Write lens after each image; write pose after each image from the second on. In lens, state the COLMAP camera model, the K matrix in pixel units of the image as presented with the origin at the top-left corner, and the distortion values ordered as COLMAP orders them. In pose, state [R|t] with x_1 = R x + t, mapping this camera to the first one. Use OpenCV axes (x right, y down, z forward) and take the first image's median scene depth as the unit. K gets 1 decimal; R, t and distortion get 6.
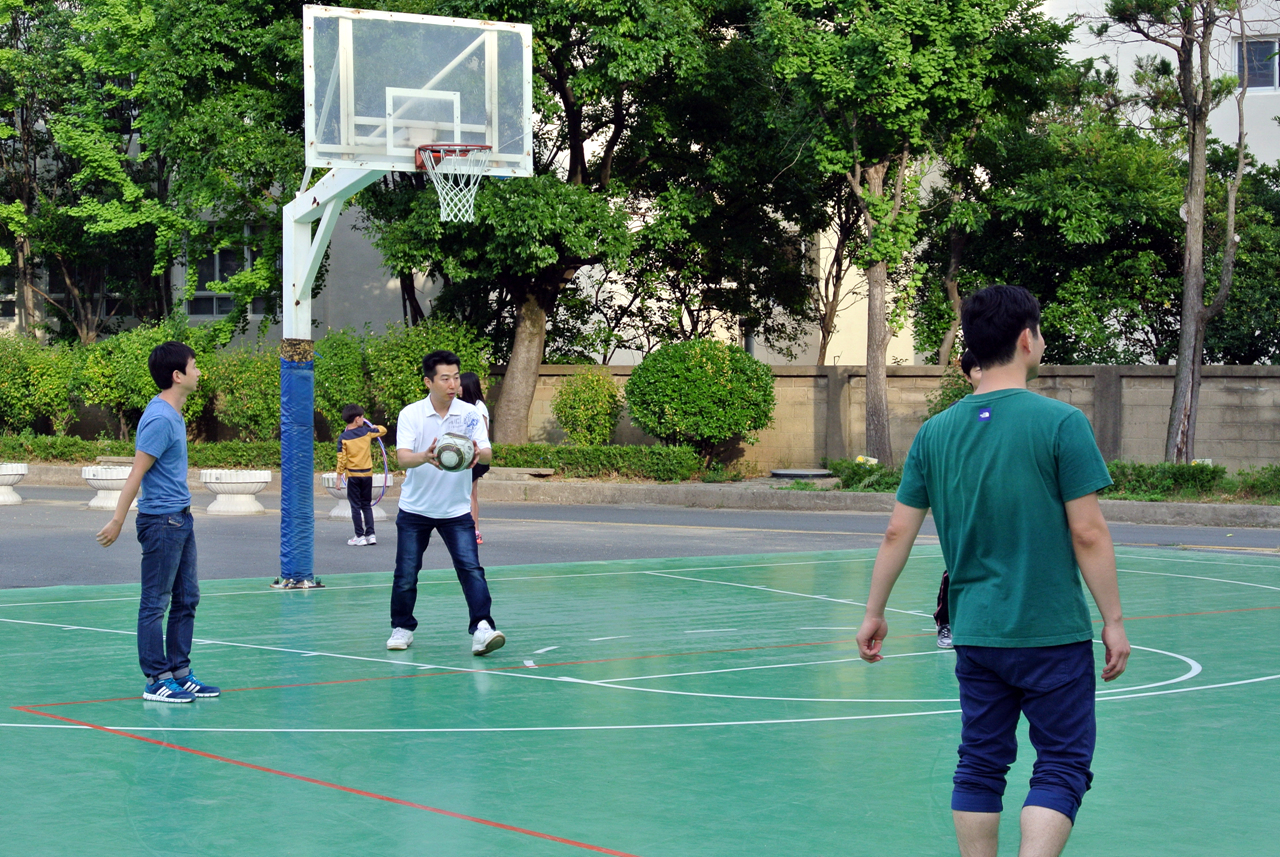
lens RADIAL K [[2564.8, 0, 632.7], [0, 2564.8, 403.6], [0, 0, 1]] dist [-0.024216, 0.000000]
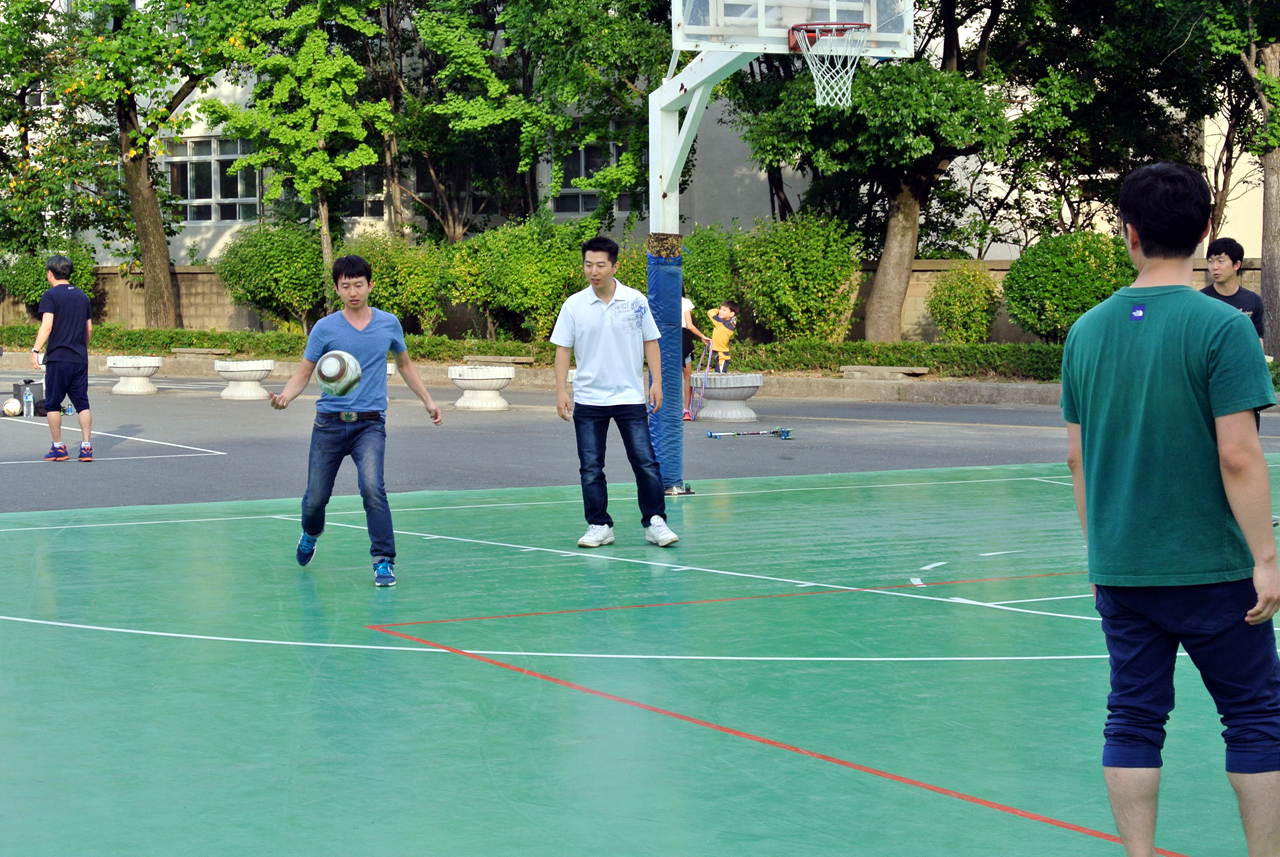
lens RADIAL K [[2564.8, 0, 634.5], [0, 2564.8, 416.8], [0, 0, 1]] dist [-0.024216, 0.000000]
pose [[0.990025, 0.000903, -0.140889, -0.004461], [0.005471, 0.998979, 0.044850, 0.000034], [0.140786, -0.045173, 0.989009, 0.030825]]
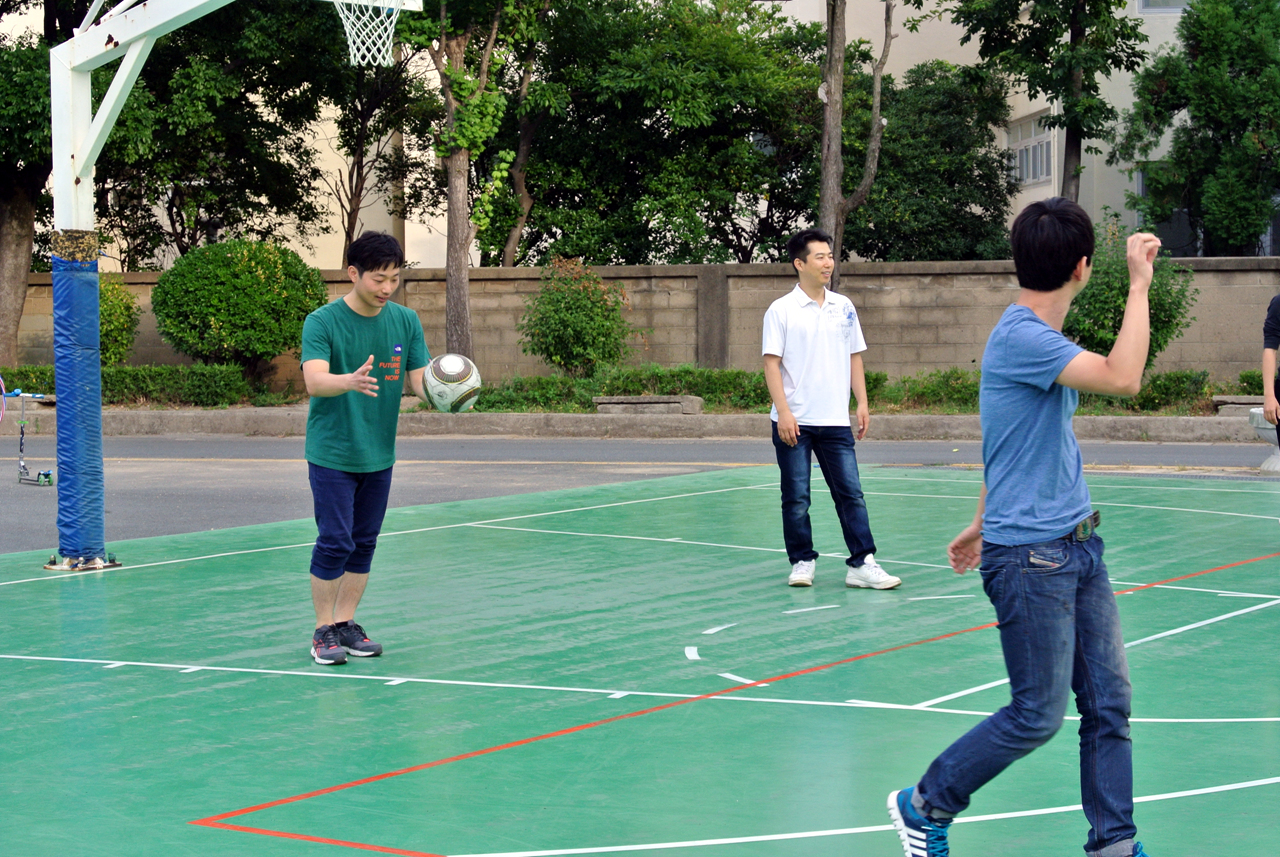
lens RADIAL K [[2564.8, 0, 632.0], [0, 2564.8, 426.7], [0, 0, 1]] dist [-0.024216, 0.000000]
pose [[0.950207, -0.030497, 0.310124, -0.121215], [0.016898, 0.998778, 0.046444, -0.000276], [-0.311161, -0.038891, 0.949561, 0.146416]]
